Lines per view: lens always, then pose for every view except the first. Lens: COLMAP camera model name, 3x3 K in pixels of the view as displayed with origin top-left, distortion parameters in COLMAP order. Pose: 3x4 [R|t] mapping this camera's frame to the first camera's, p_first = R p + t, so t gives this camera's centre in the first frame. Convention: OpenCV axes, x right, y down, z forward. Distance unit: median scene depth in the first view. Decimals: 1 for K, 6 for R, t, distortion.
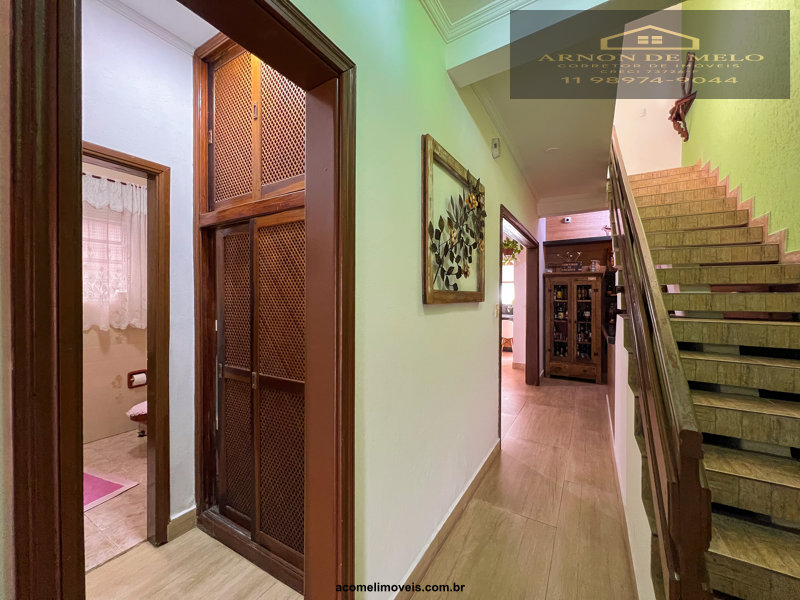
lens RADIAL K [[321.6, 0, 402.0], [0, 321.6, 298.4], [0, 0, 1]] dist [0.001520, -0.000179]
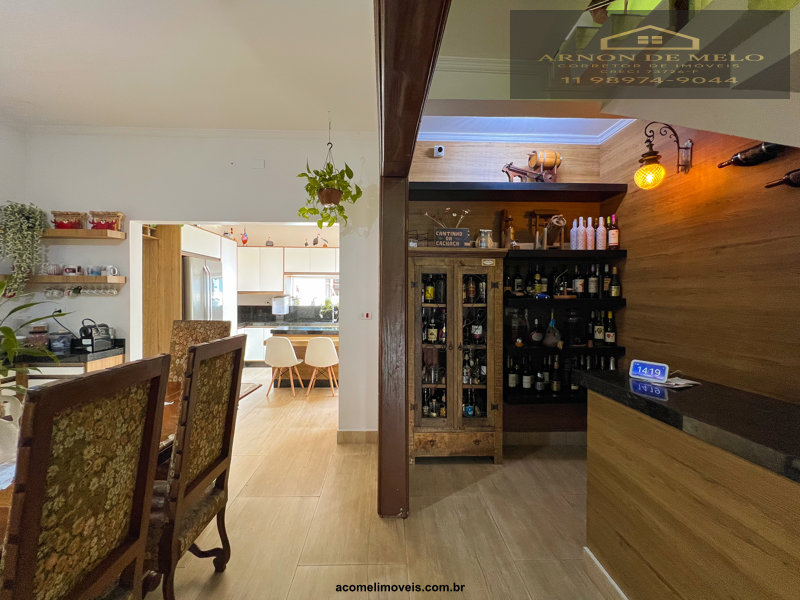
lens RADIAL K [[321.6, 0, 398.7], [0, 321.6, 296.6], [0, 0, 1]] dist [0.001520, -0.000179]
pose [[0.837676, -0.005211, 0.546143, 0.180826], [0.002775, 0.999982, 0.005285, -0.009128], [-0.546161, -0.002911, 0.837675, 0.625948]]
